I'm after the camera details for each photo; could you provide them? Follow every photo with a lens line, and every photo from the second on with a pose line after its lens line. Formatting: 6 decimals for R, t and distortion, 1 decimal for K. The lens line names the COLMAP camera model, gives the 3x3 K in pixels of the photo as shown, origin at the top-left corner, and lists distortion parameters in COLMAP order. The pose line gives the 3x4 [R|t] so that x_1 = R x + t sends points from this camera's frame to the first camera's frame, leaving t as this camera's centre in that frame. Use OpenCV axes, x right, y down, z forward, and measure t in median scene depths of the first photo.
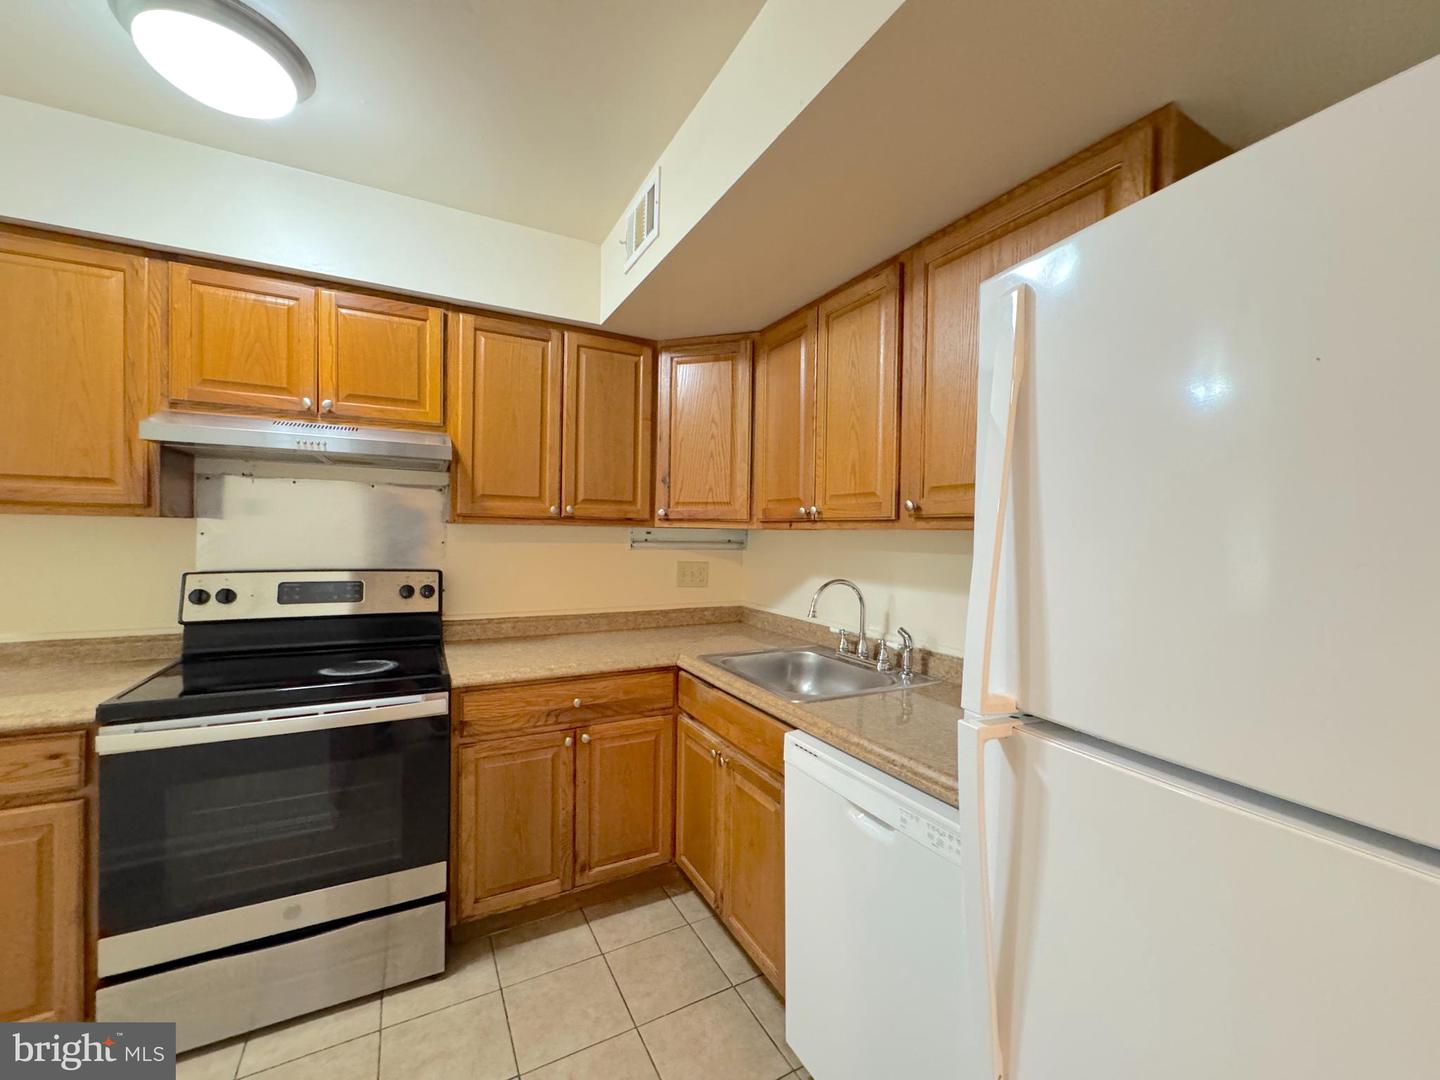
lens RADIAL K [[575.9, 0, 720.1], [0, 575.9, 541.4], [0, 0, 1]] dist [-0.002754, -0.000906]
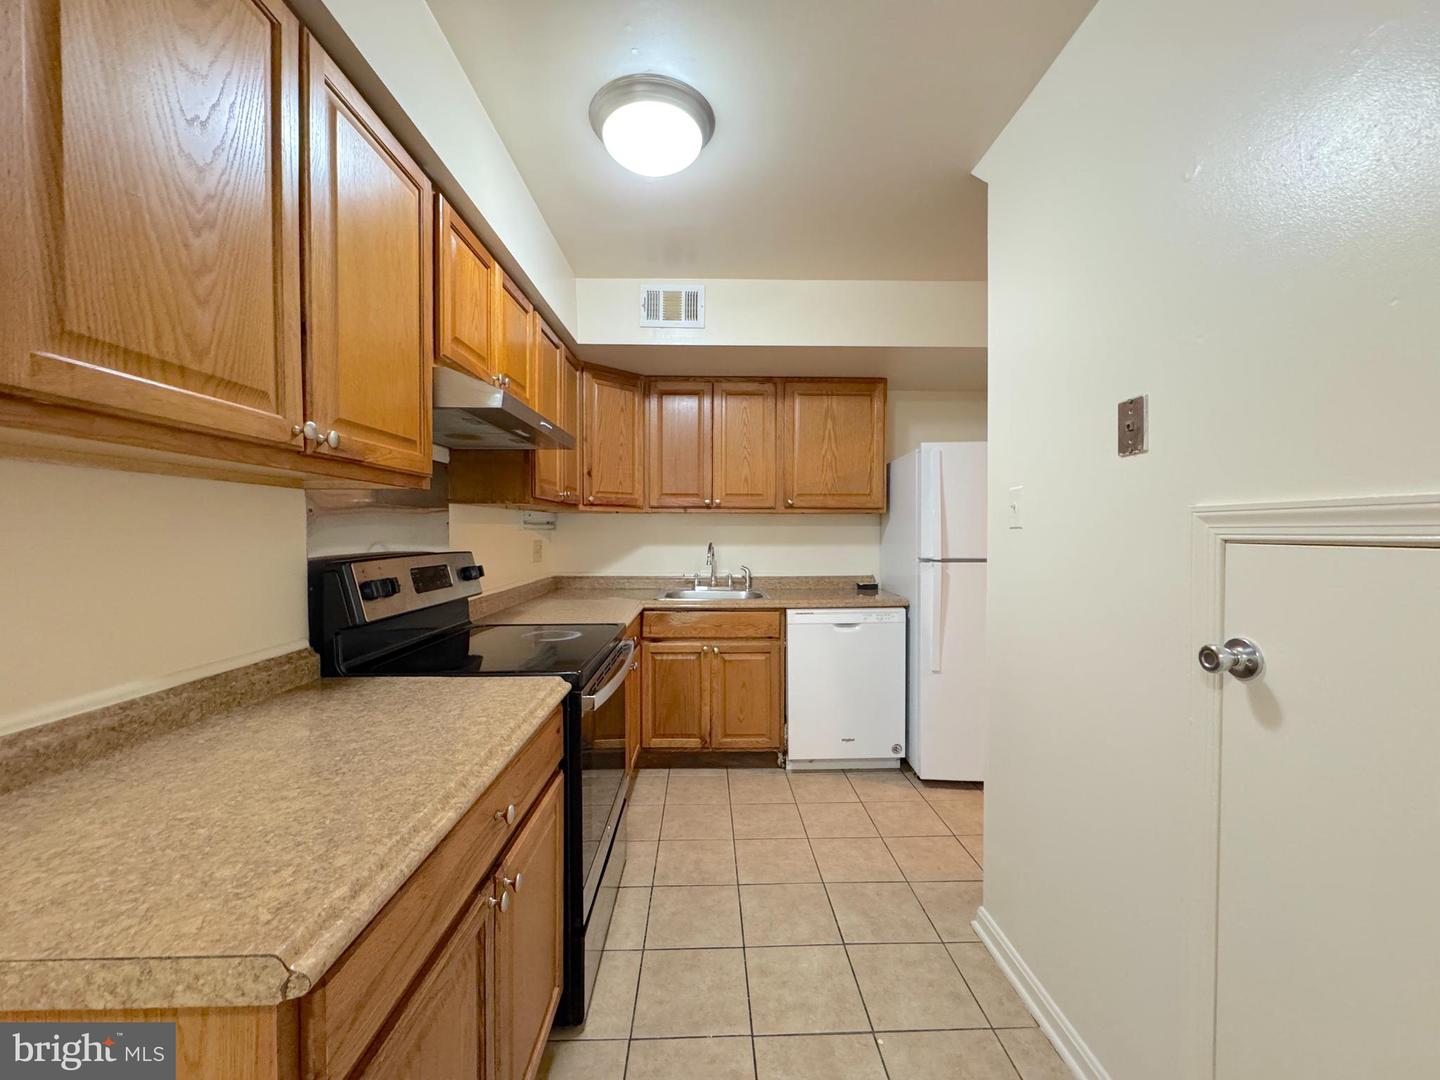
lens RADIAL K [[575.9, 0, 718.9], [0, 575.9, 542.7], [0, 0, 1]] dist [-0.002754, -0.000906]
pose [[0.456293, -0.035547, 0.889119, -1.346904], [0.019483, 0.999361, 0.029956, 0.017603], [-0.889616, 0.003653, 0.456694, 0.209020]]
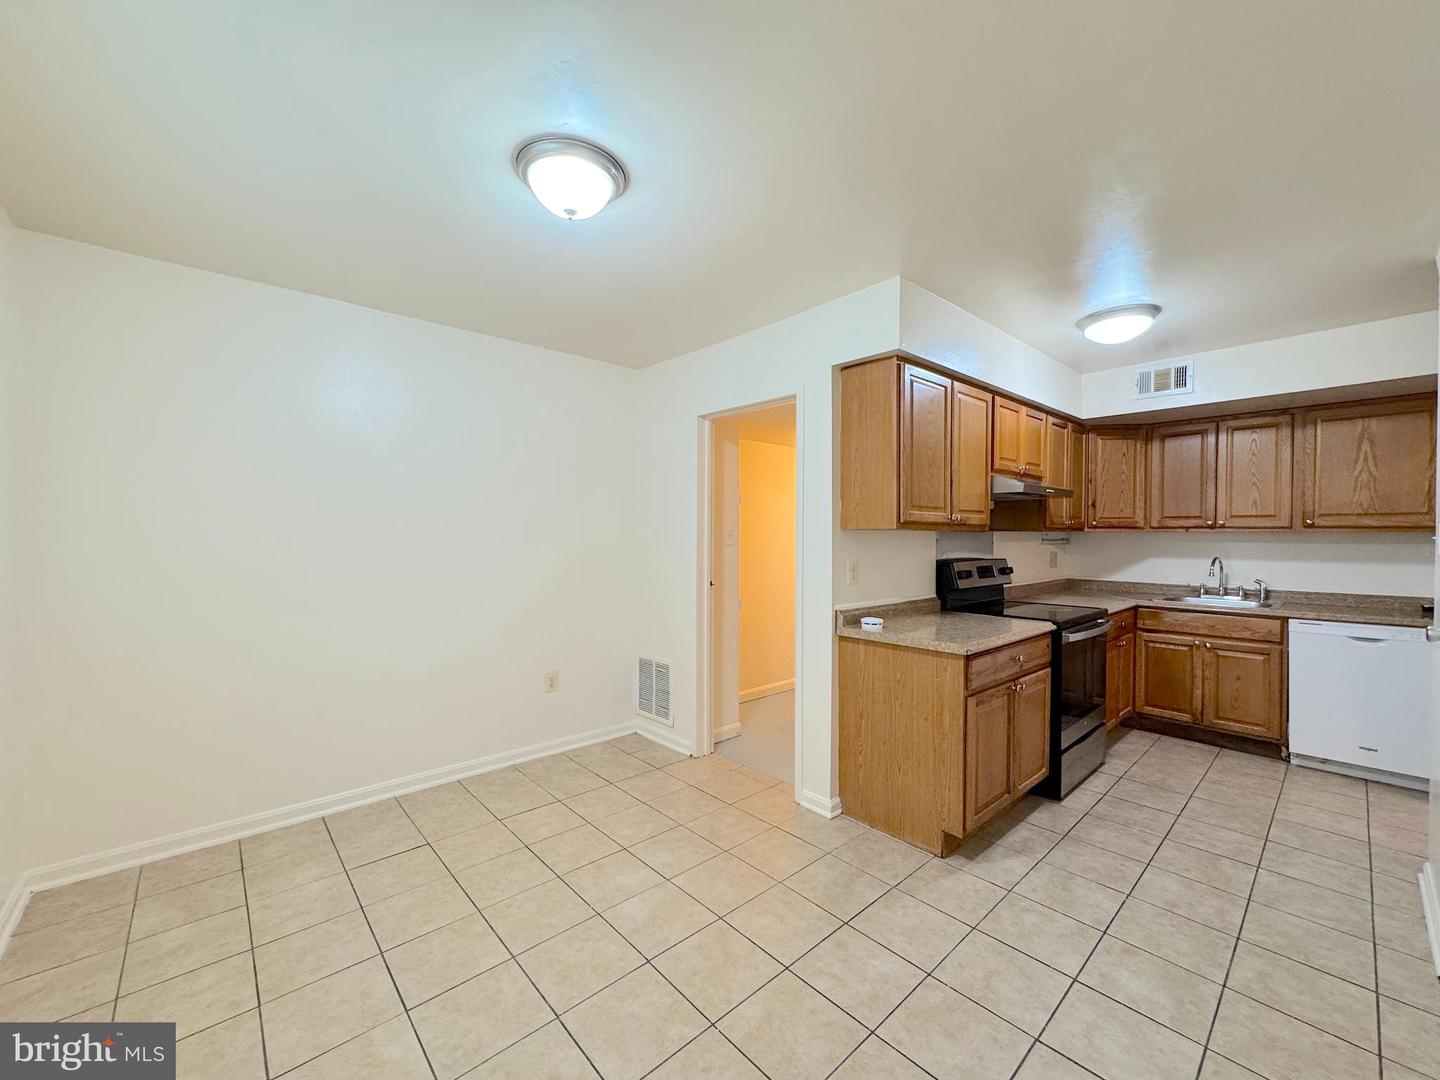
lens RADIAL K [[575.9, 0, 718.8], [0, 575.9, 543.3], [0, 0, 1]] dist [-0.002754, -0.000906]
pose [[0.972481, -0.018086, 0.232278, -1.988934], [0.017142, 0.999835, 0.006082, -0.023425], [-0.232350, -0.001933, 0.972630, -0.543561]]
